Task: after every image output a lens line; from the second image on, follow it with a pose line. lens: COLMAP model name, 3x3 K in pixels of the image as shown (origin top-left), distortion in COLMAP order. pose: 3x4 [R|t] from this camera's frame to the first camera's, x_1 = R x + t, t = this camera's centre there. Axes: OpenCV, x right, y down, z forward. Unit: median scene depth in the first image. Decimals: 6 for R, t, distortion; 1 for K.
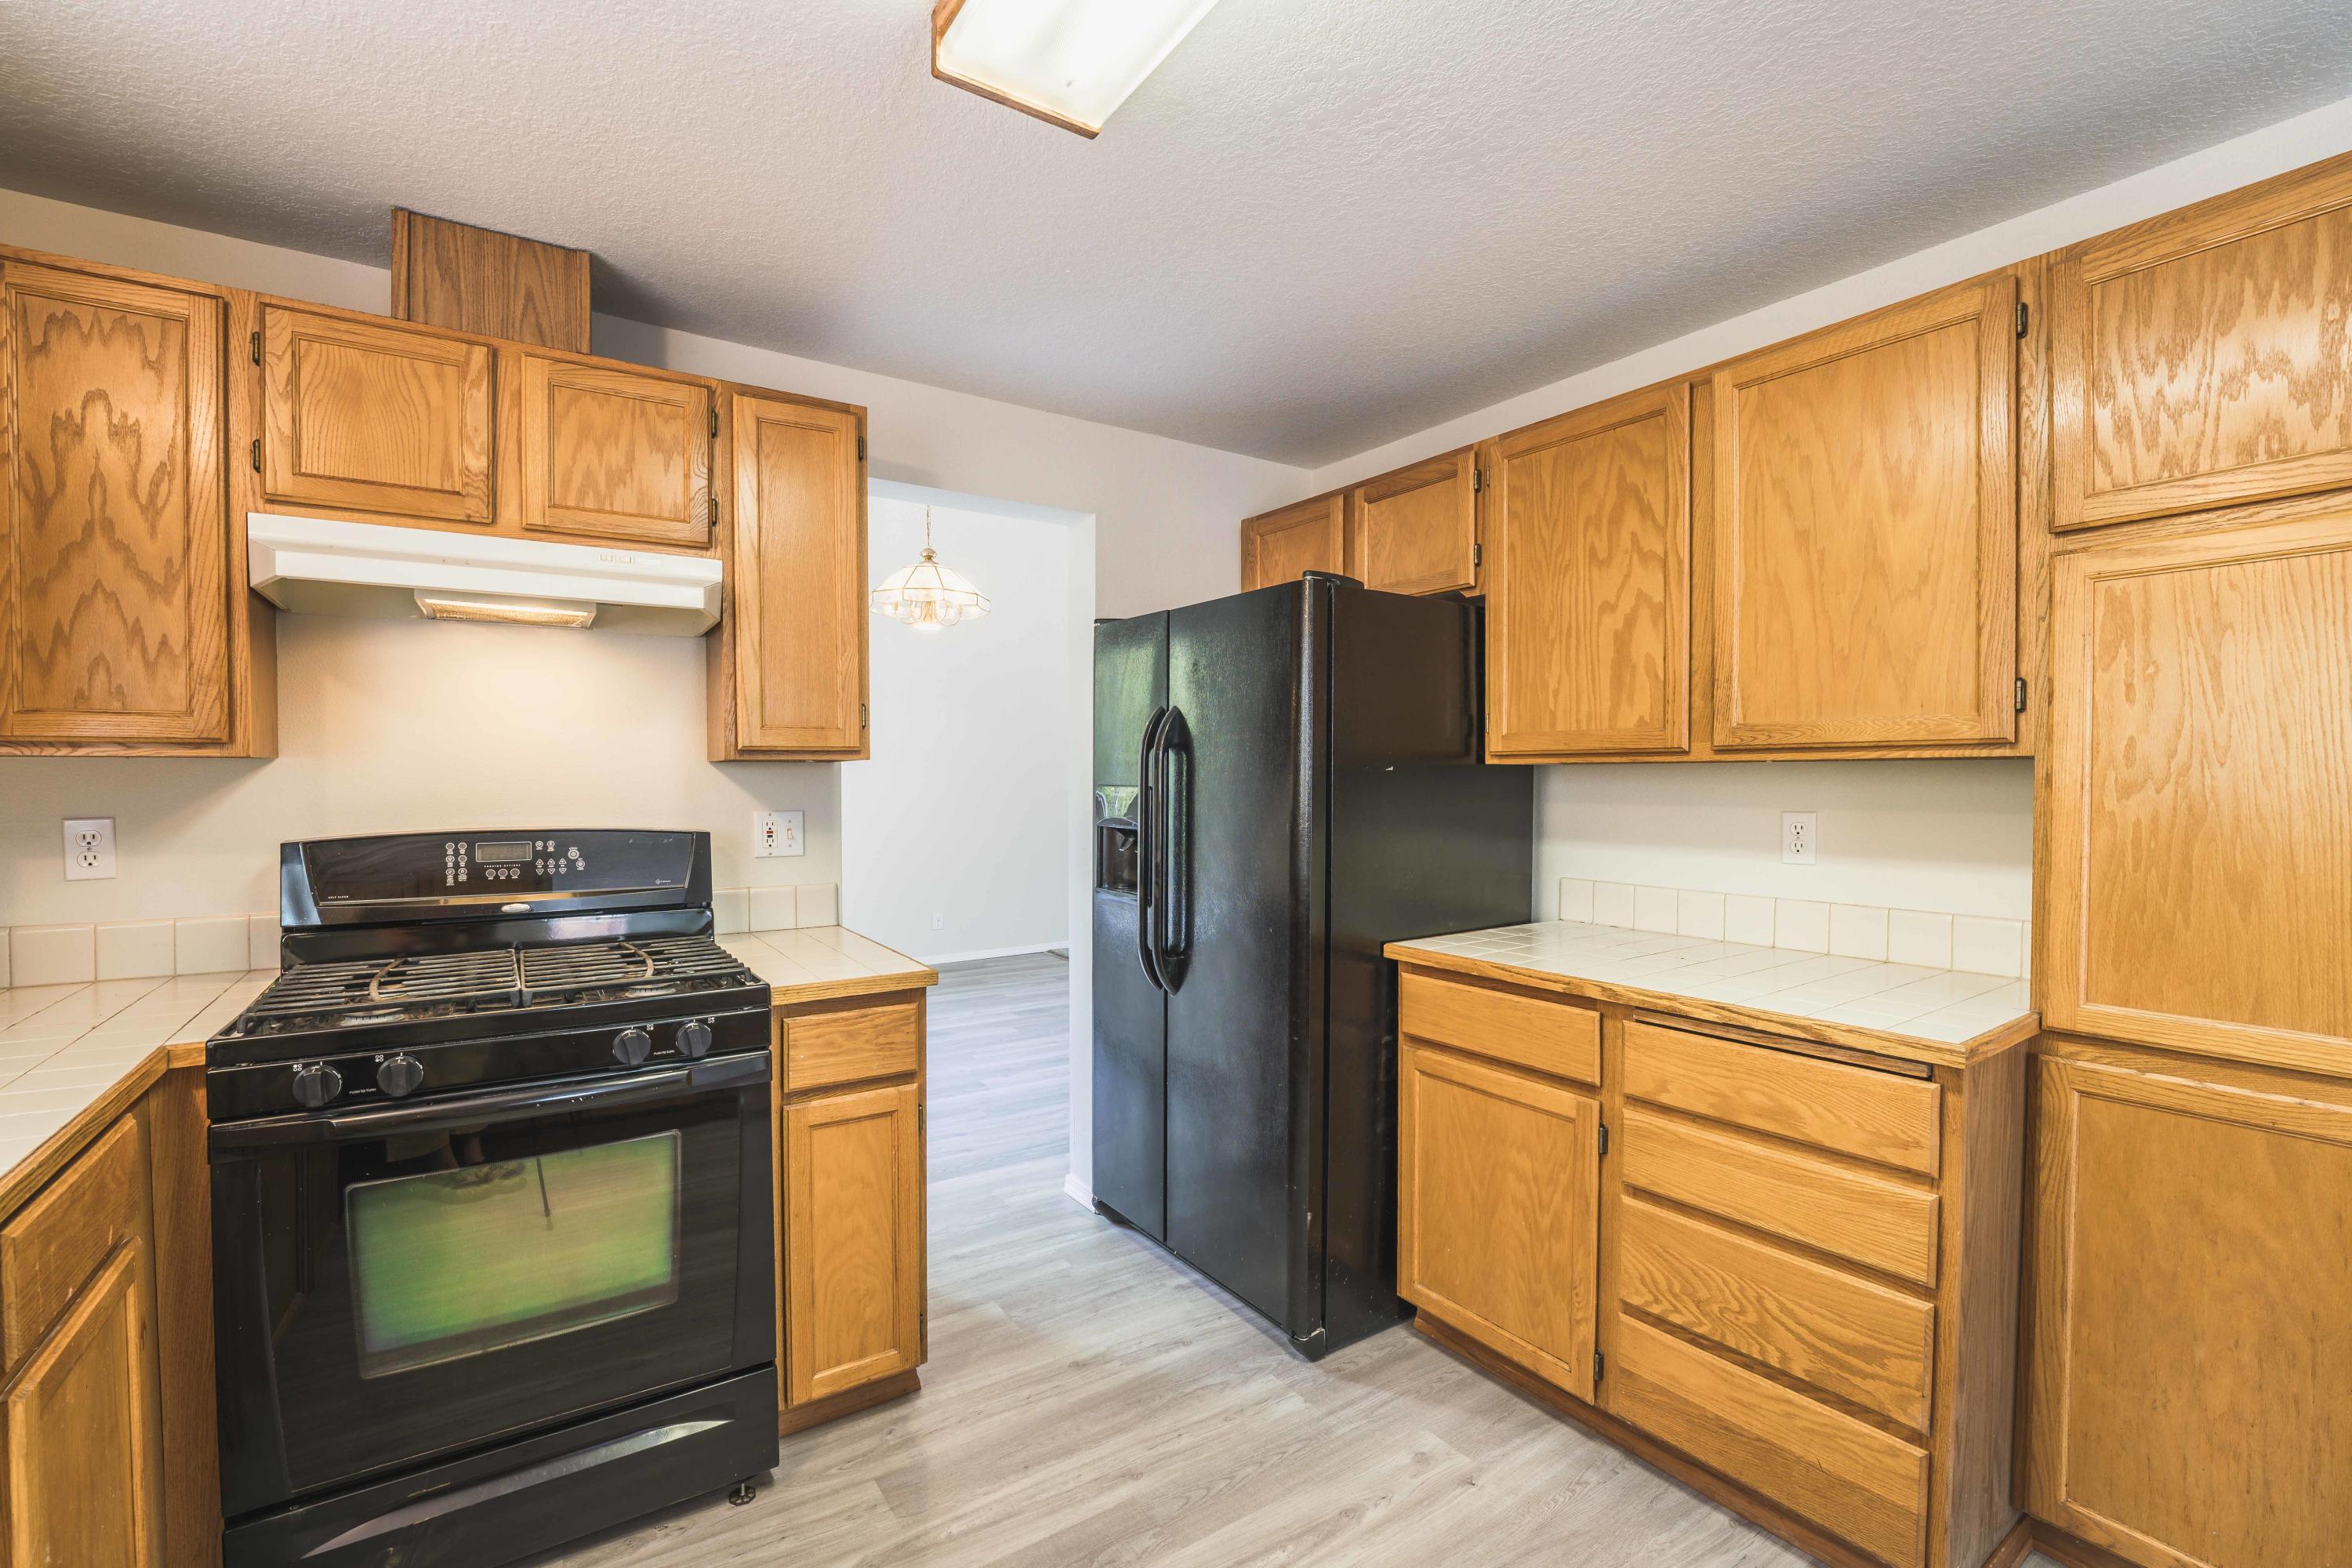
lens RADIAL K [[972.5, 0, 1161.7], [0, 972.5, 796.8], [0, 0, 1]] dist [-0.031663, 0.004829]
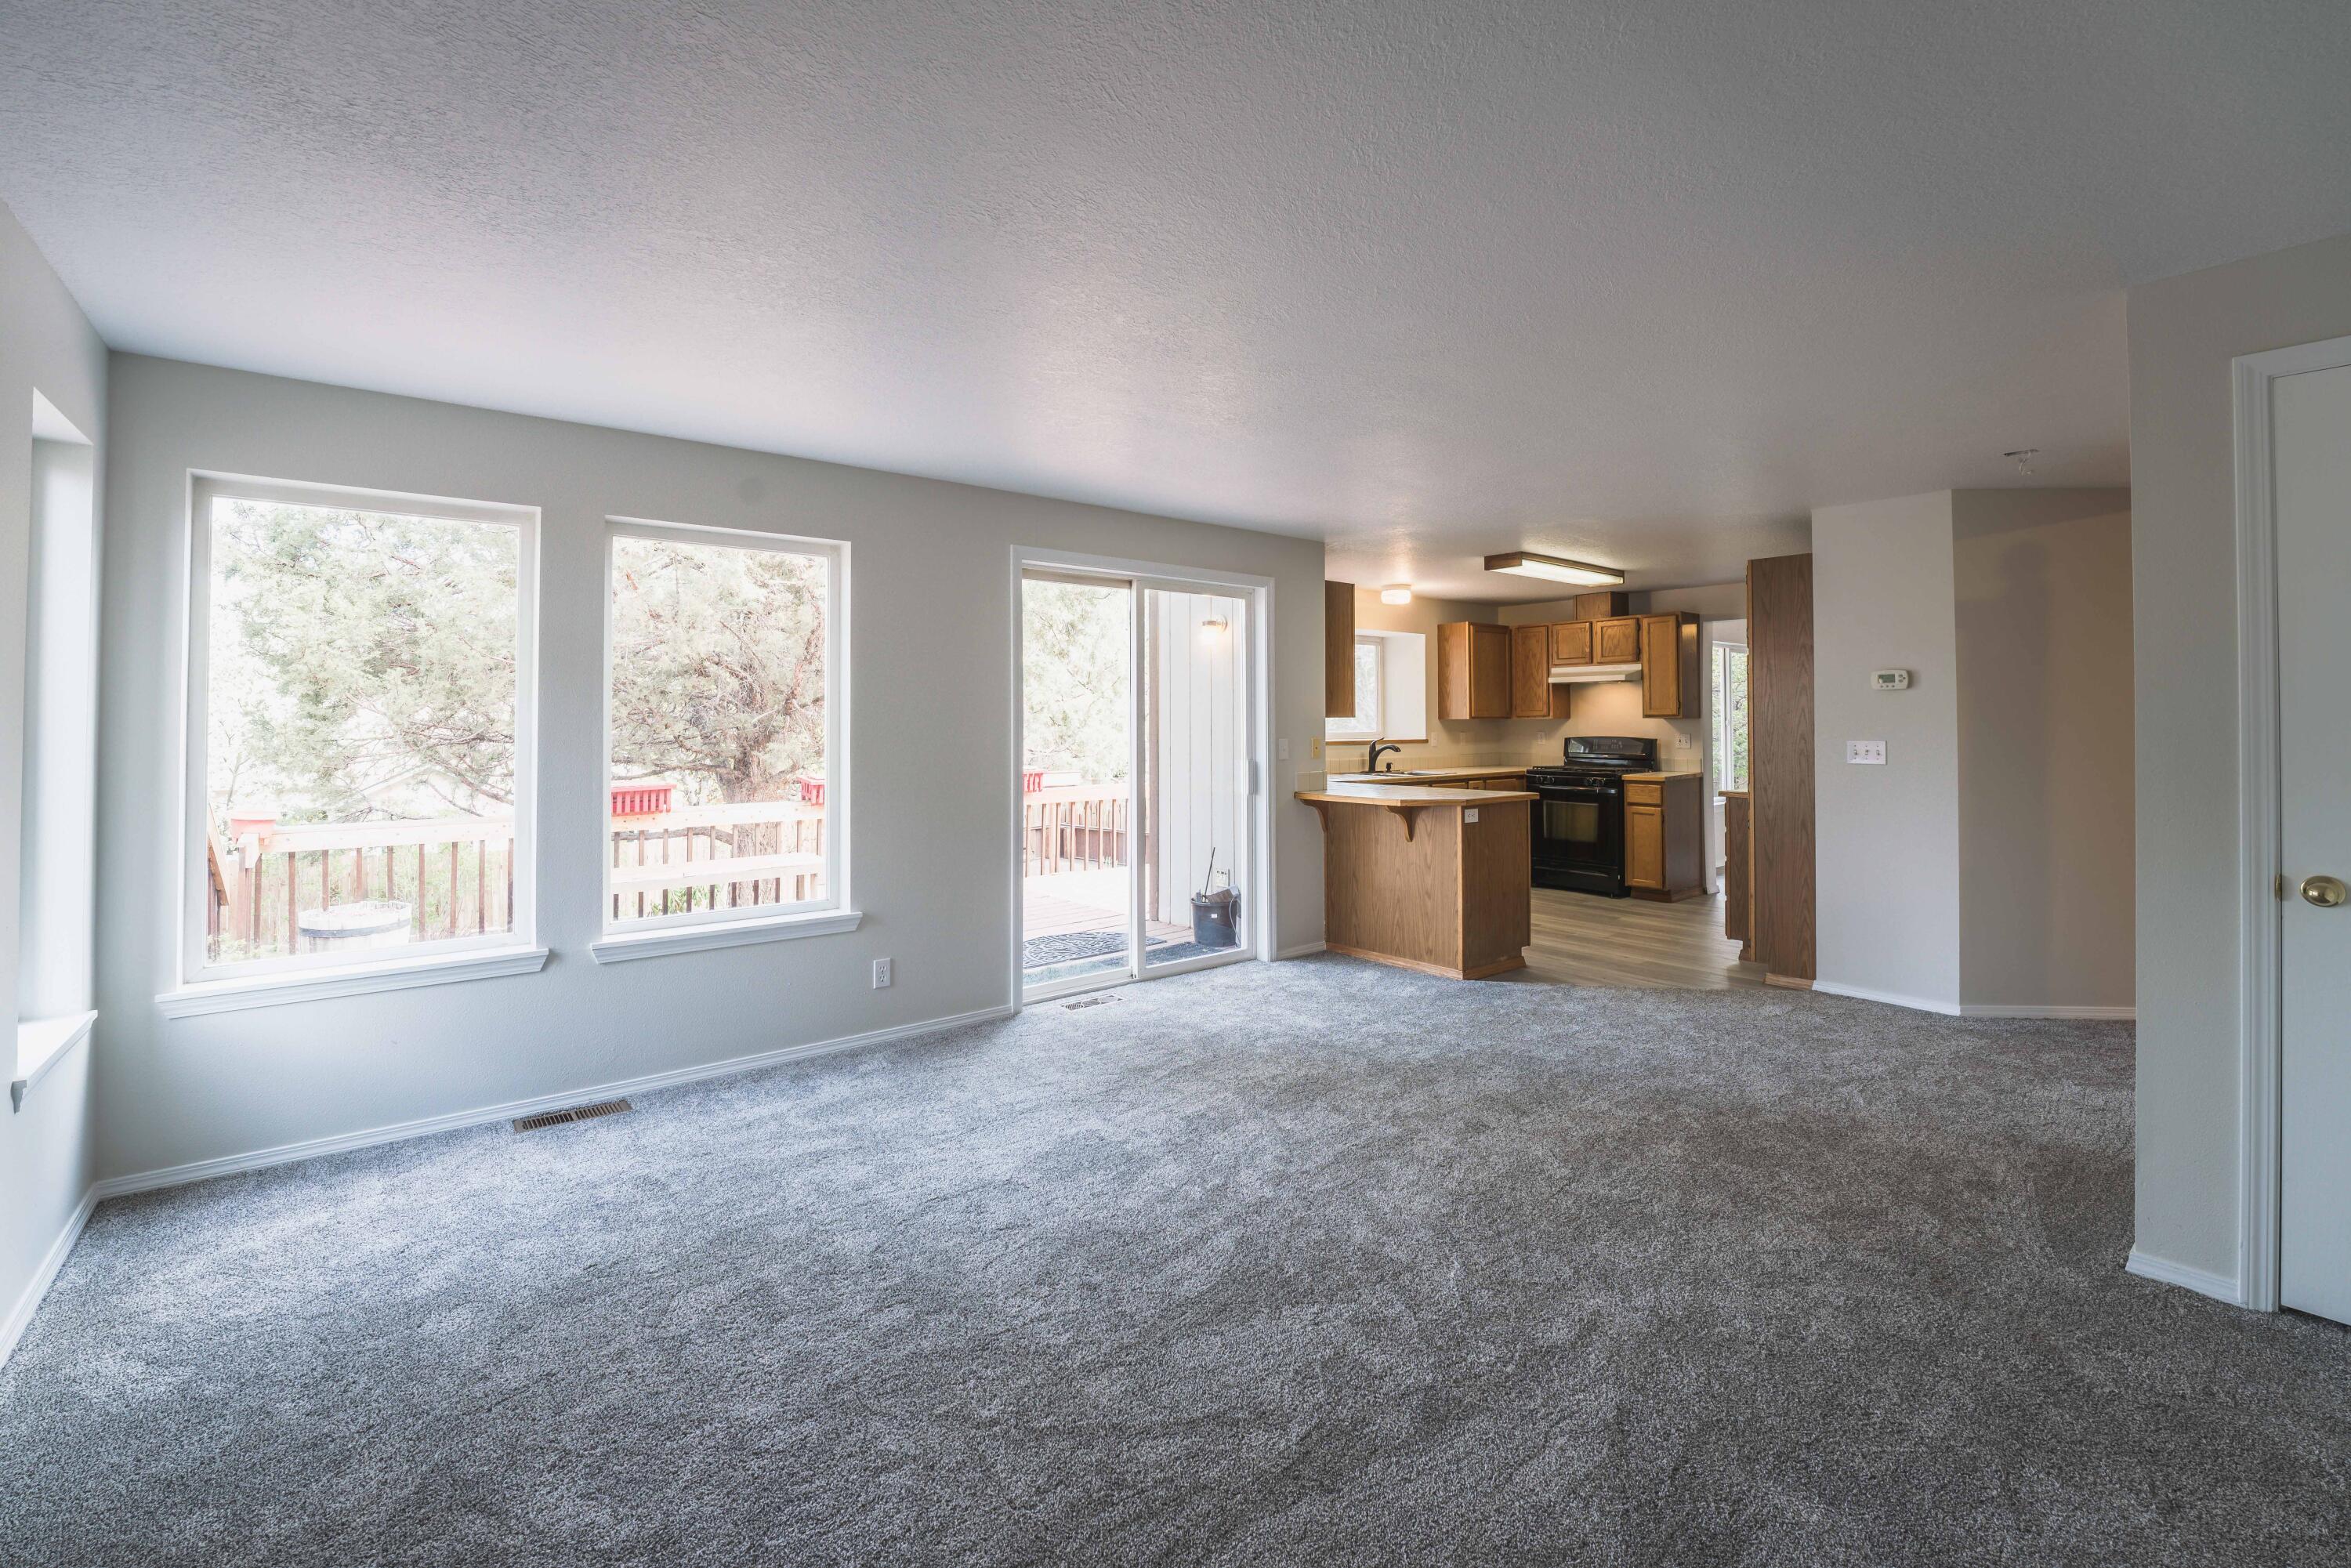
lens RADIAL K [[1014.7, 0, 1162.0], [0, 1014.7, 706.5], [0, 0, 1]] dist [-0.021309, 0.000209]
pose [[0.082696, -0.014781, -0.996465, 3.248387], [-0.013396, 0.999783, -0.015942, 0.002264], [0.996485, 0.014667, 0.082480, -1.135865]]
